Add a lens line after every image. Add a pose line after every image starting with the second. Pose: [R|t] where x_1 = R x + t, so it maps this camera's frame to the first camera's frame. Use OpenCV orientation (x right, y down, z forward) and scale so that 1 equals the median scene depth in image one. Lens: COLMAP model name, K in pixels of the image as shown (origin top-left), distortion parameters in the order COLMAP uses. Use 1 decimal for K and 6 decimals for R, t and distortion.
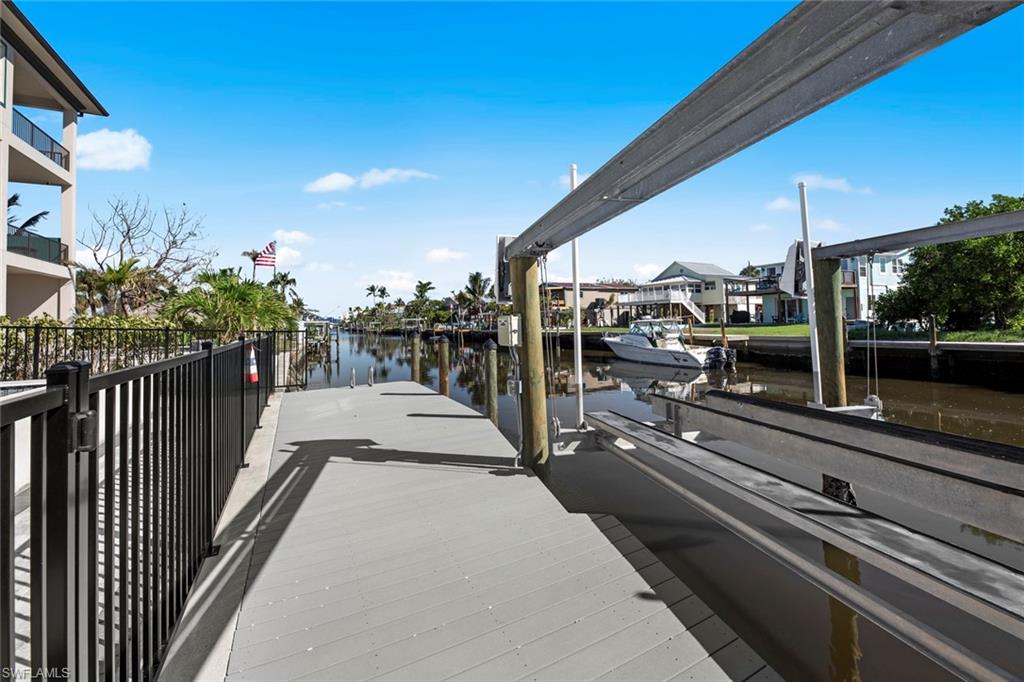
lens RADIAL K [[425.6, 0, 513.3], [0, 425.6, 308.8], [0, 0, 1]] dist [-0.001403, -0.000303]
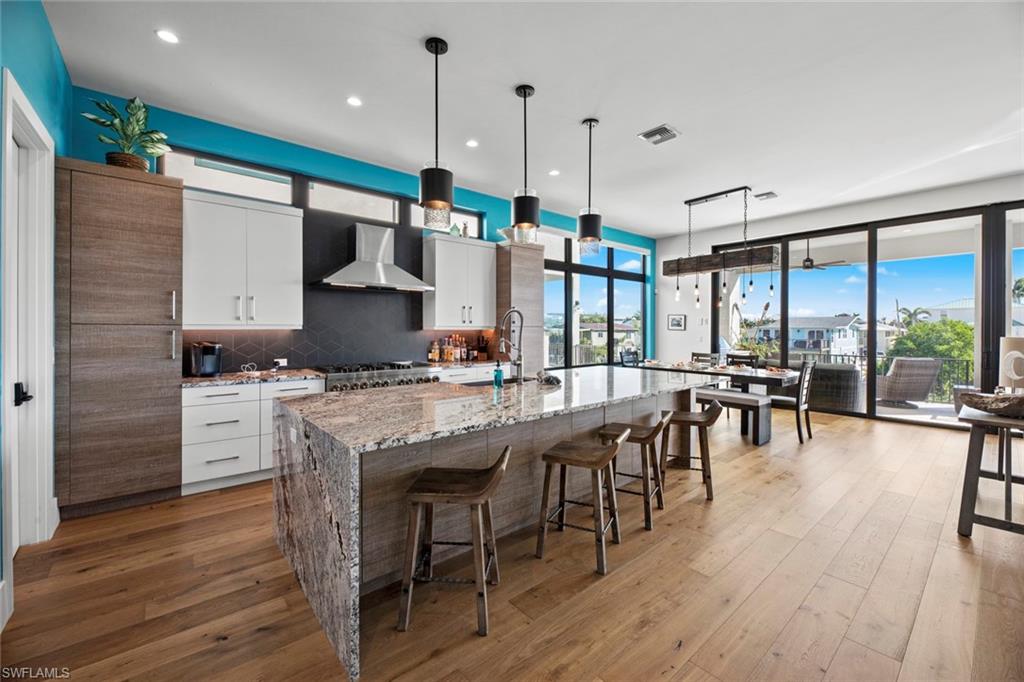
lens RADIAL K [[413.2, 0, 513.0], [0, 413.2, 329.7], [0, 0, 1]] dist [-0.001769, -0.000701]
pose [[0.975486, 0.028796, 0.218169, -0.431352], [-0.034861, 0.999104, 0.023999, -0.084619], [-0.217283, -0.031016, 0.975616, -0.125434]]
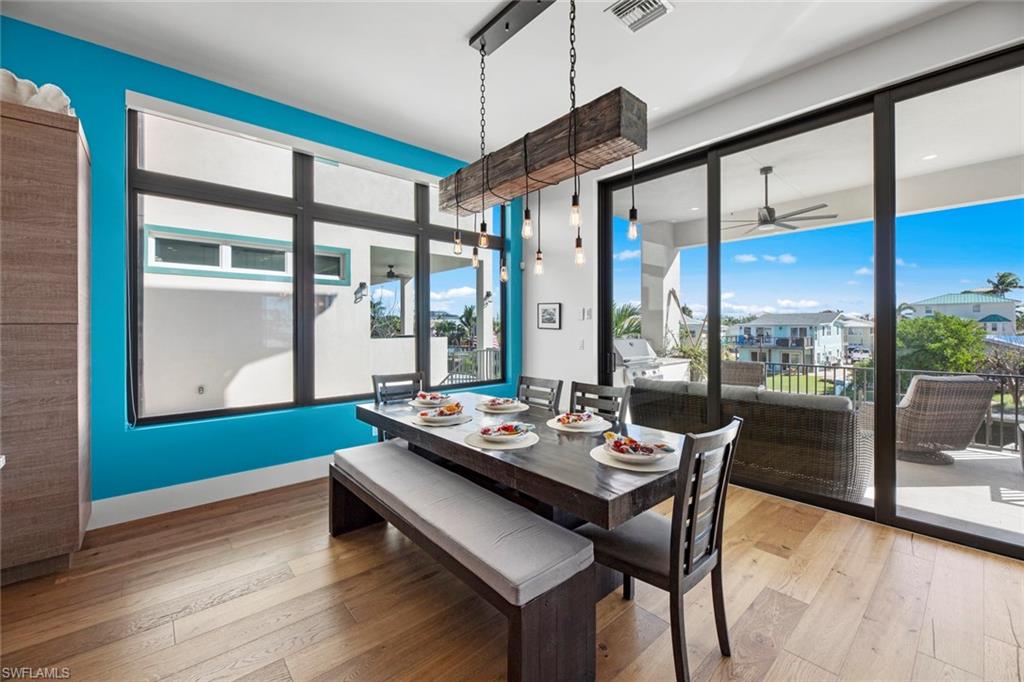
lens RADIAL K [[414.4, 0, 510.8], [0, 414.4, 327.8], [0, 0, 1]] dist [-0.001373, -0.000779]
pose [[0.970621, 0.023392, 0.239472, -0.356444], [-0.029305, 0.999346, 0.021162, -0.084942], [-0.238821, -0.027558, 0.970673, -0.065848]]
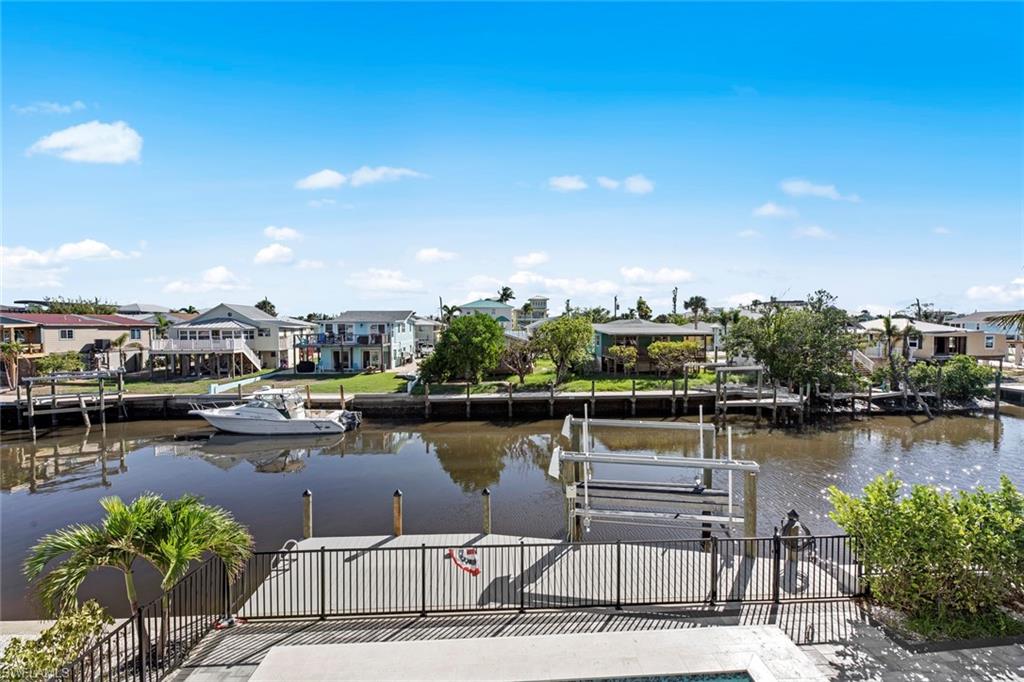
lens RADIAL K [[420.3, 0, 513.2], [0, 420.3, 337.7], [0, 0, 1]] dist [0.001548, -0.003248]
pose [[0.412657, -0.000900, 0.910886, -0.219241], [-0.034553, 0.999264, 0.016641, -0.081047], [-0.910231, -0.038341, 0.412322, 0.032829]]
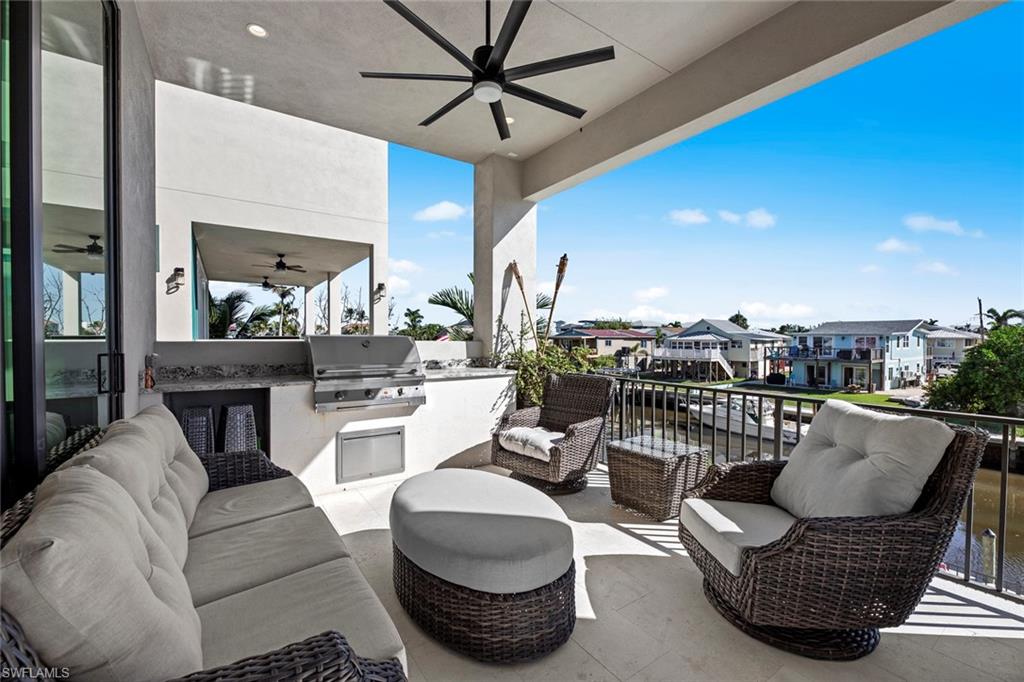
lens RADIAL K [[421.7, 0, 513.1], [0, 421.7, 343.3], [0, 0, 1]] dist [-0.001045, 0.000026]
pose [[0.991615, 0.028006, 0.126153, -0.267870], [-0.033185, 0.998682, 0.039141, -0.082234], [-0.124891, -0.042999, 0.991238, -0.028868]]
